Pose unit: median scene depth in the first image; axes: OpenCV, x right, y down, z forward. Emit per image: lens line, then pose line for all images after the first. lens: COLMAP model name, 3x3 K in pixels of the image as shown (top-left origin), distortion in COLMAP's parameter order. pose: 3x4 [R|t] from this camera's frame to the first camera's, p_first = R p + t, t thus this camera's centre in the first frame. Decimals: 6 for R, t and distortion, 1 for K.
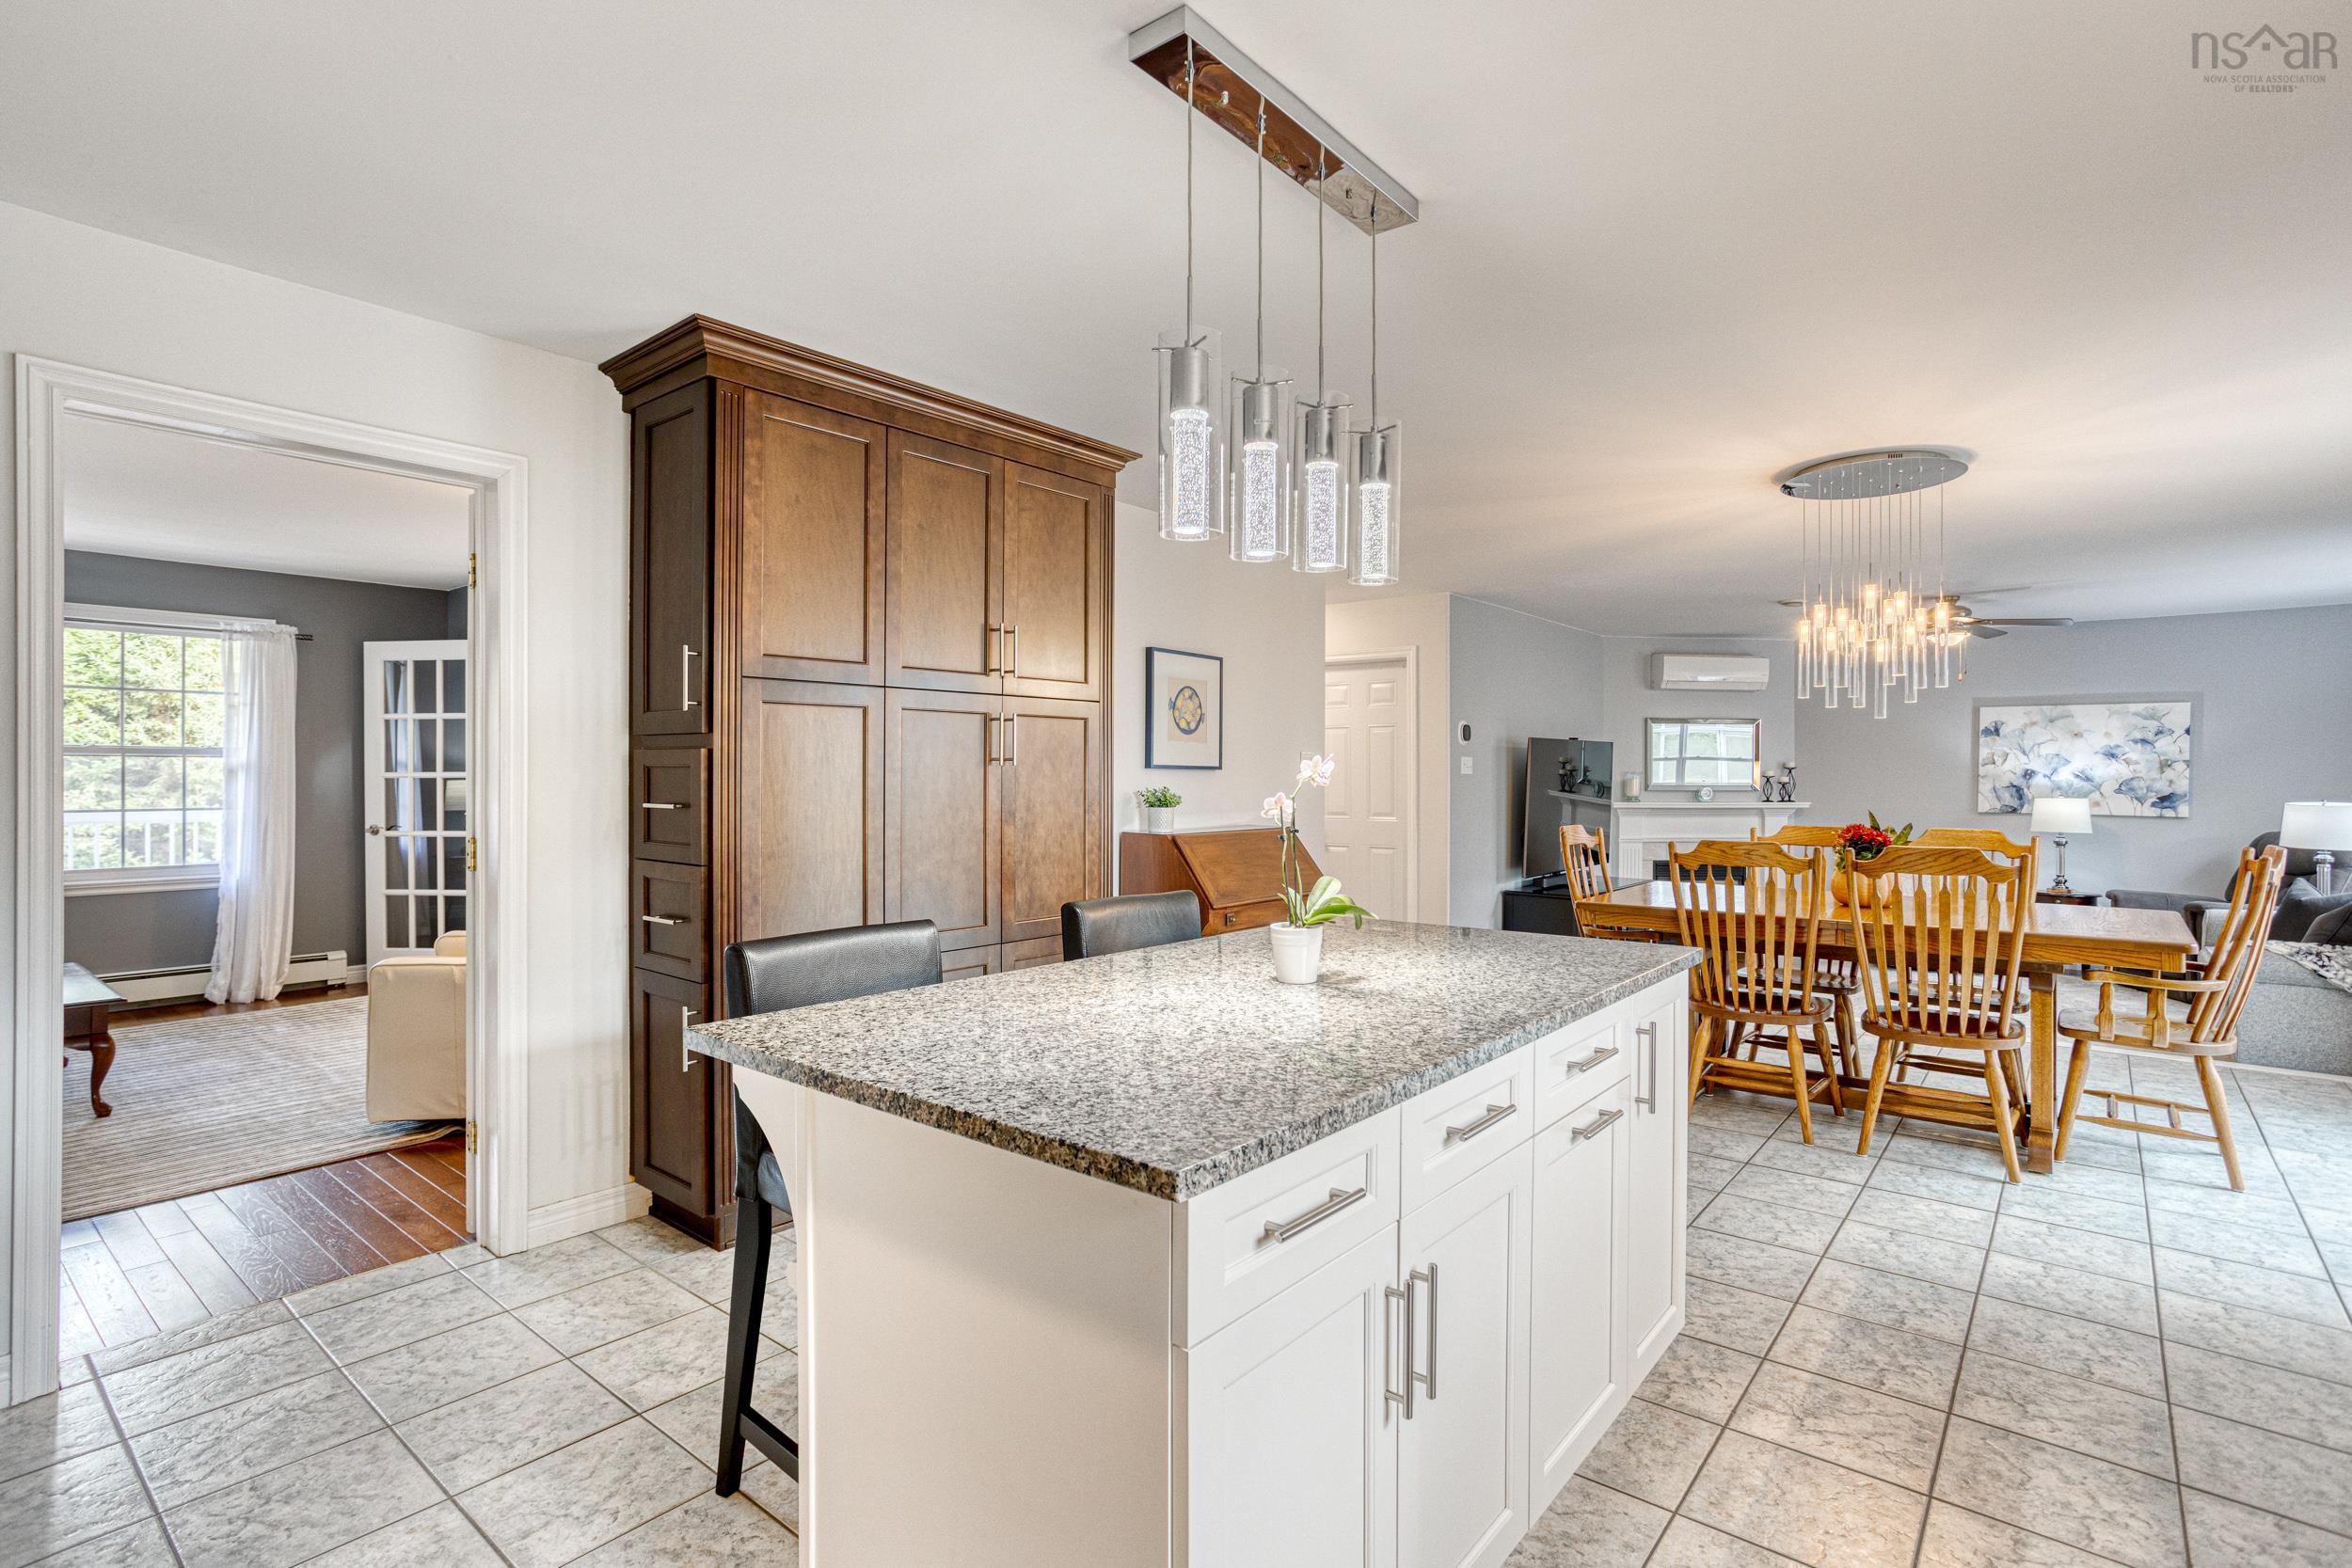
lens RADIAL K [[1135.6, 0, 1166.8], [0, 1135.6, 781.4], [0, 0, 1]] dist [-0.027545, 0.017582]
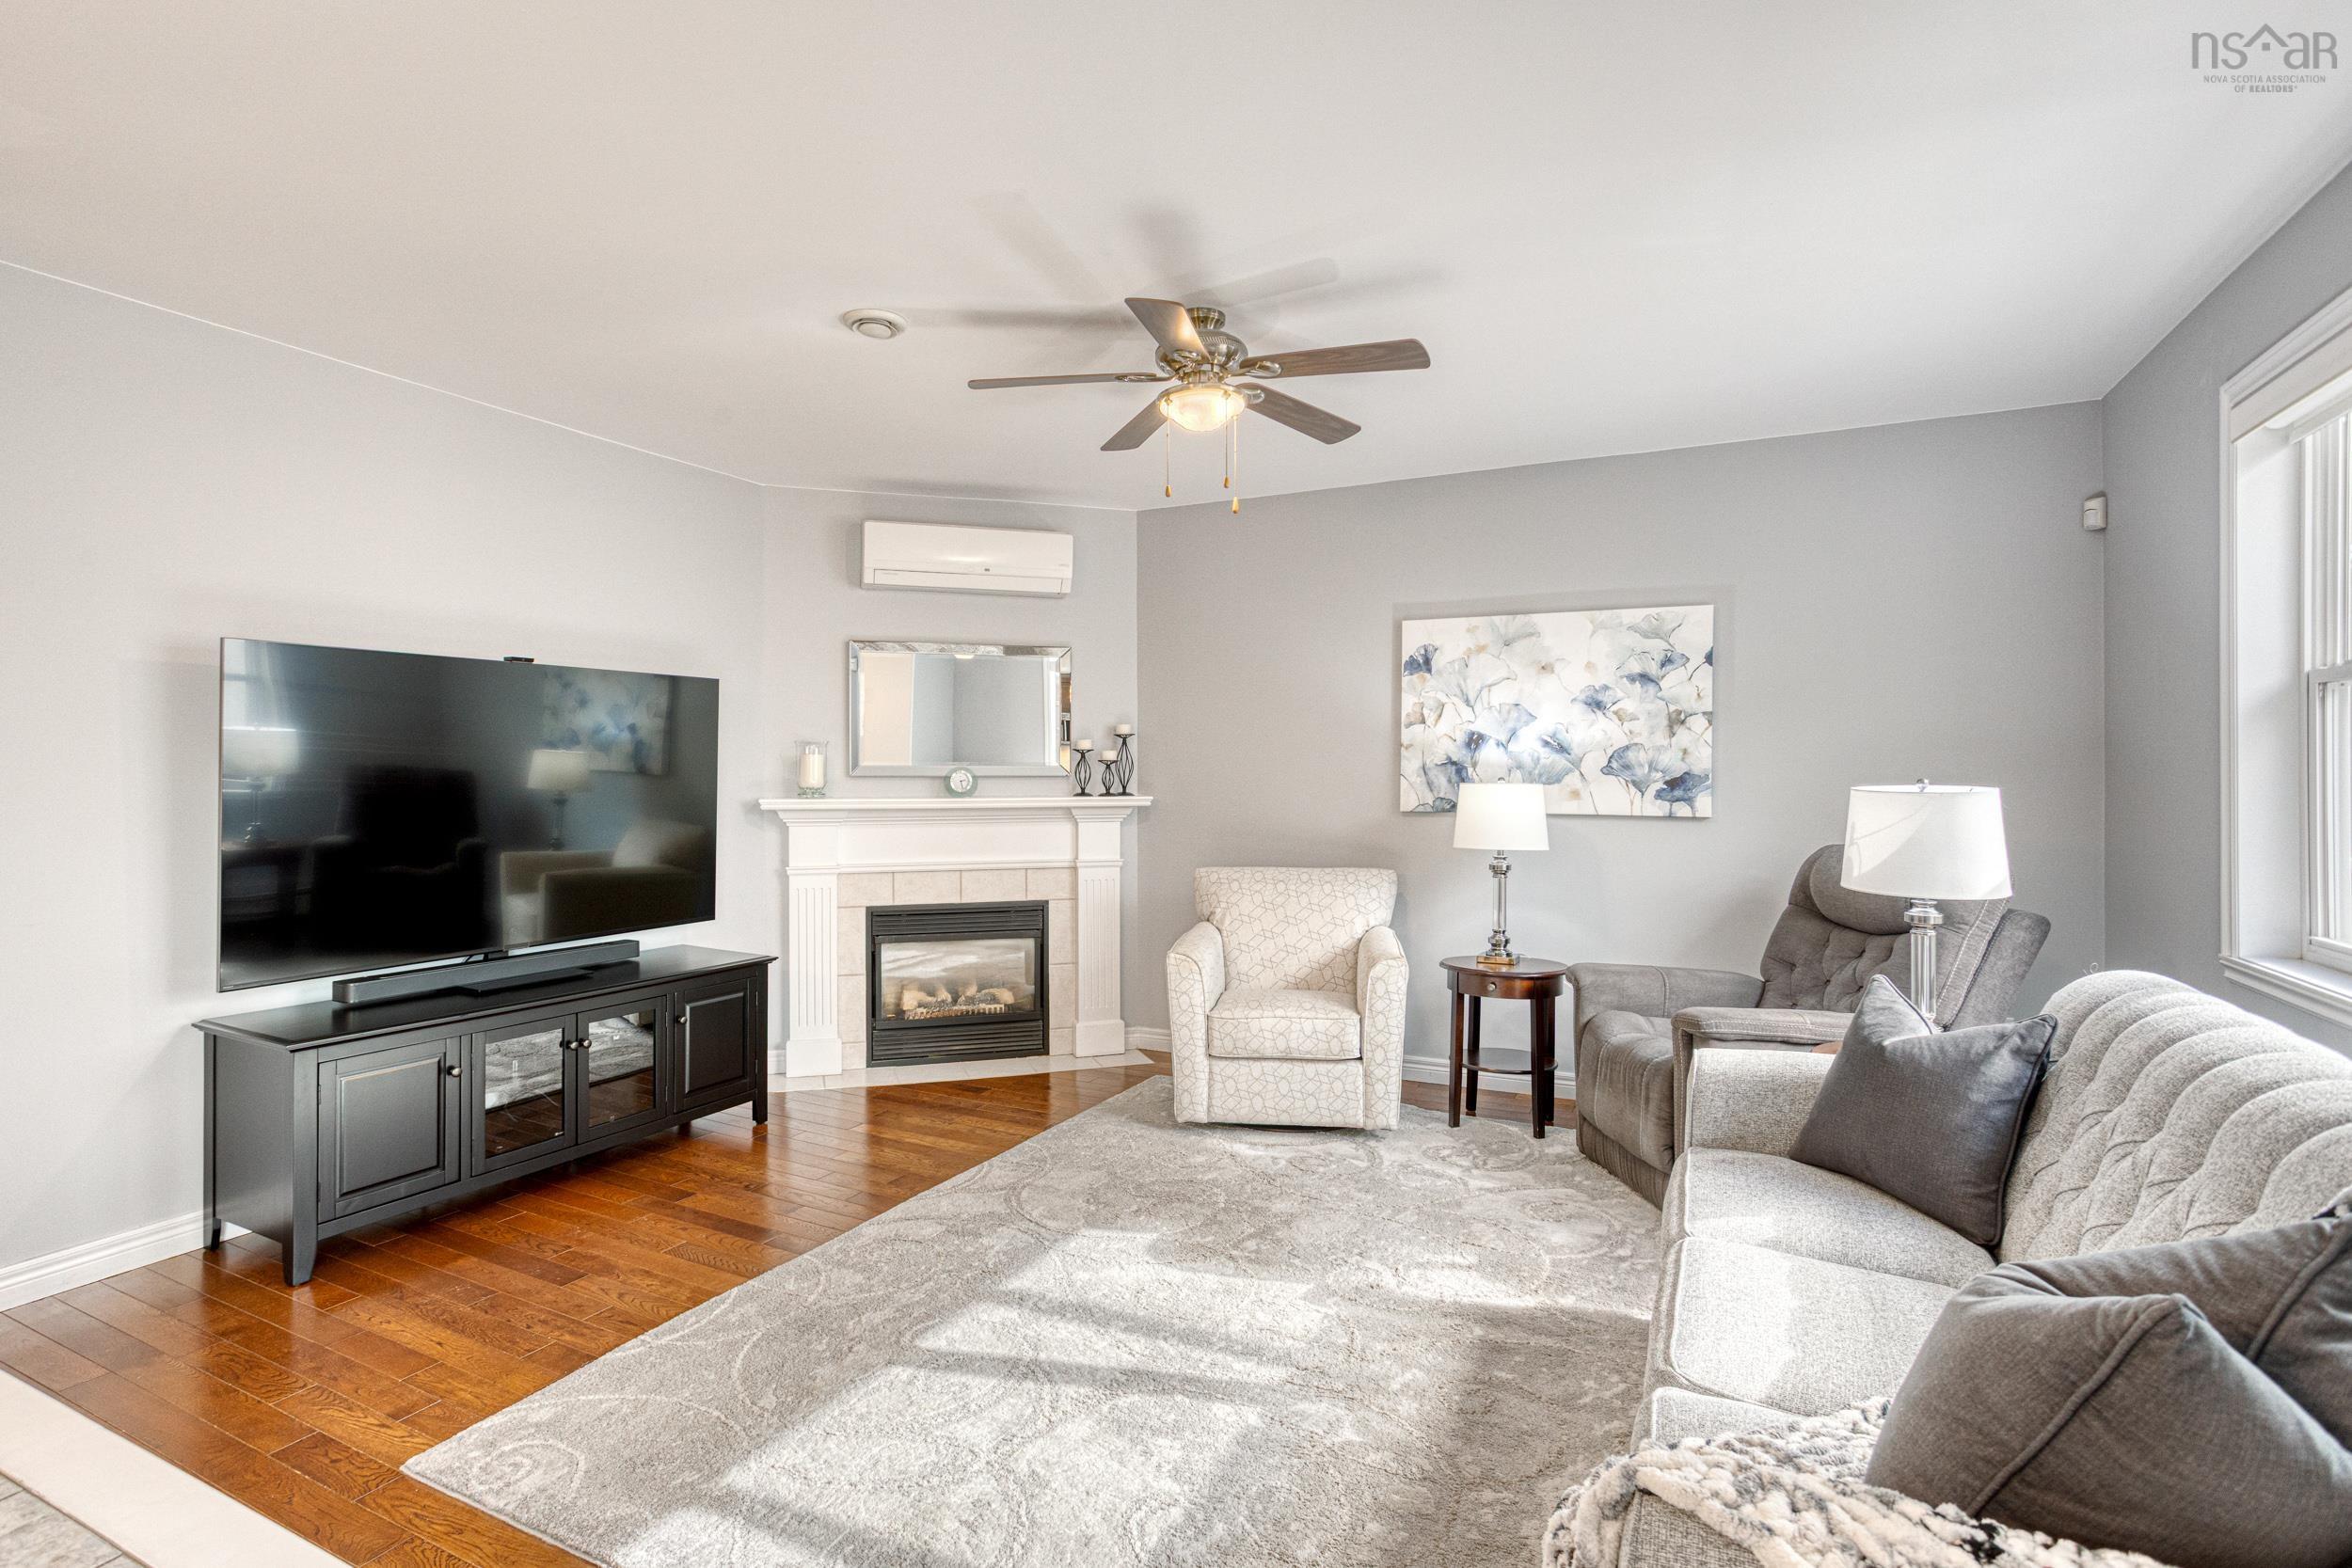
lens RADIAL K [[1135.6, 0, 1178.9], [0, 1135.6, 783.9], [0, 0, 1]] dist [-0.027545, 0.017582]
pose [[0.972664, -0.008671, 0.232057, 0.513997], [0.007286, 0.999950, 0.006825, 0.010064], [-0.232104, -0.004948, 0.972678, 0.510572]]
